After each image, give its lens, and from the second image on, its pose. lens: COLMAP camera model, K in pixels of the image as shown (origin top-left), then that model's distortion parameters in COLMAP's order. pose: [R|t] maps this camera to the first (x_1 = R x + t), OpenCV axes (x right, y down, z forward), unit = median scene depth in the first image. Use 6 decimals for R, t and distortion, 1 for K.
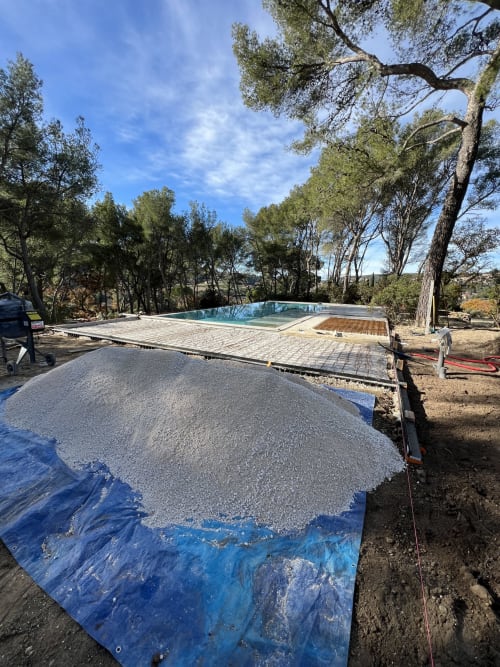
lens RADIAL K [[266.7, 0, 250.7], [0, 266.7, 334.3], [0, 0, 1]] dist [0.006674, -0.000091]
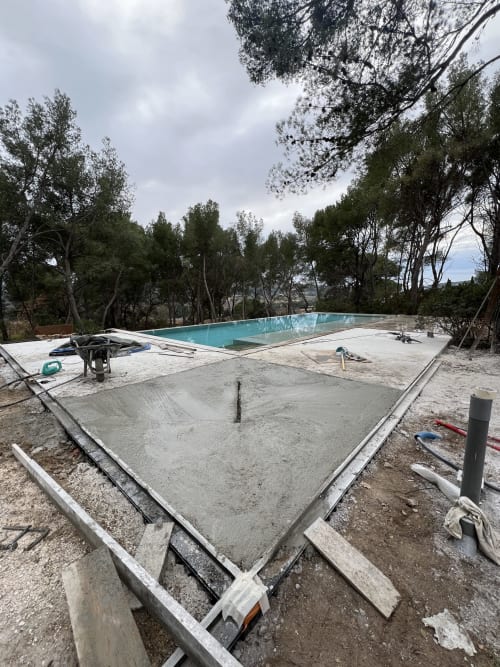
lens RADIAL K [[266.7, 0, 251.5], [0, 266.7, 333.1], [0, 0, 1]] dist [0.006674, -0.000091]
pose [[0.961223, 0.010613, -0.275567, 0.105928], [-0.024995, 0.998499, -0.048732, -0.014200], [0.274636, 0.053730, 0.960046, 0.115059]]
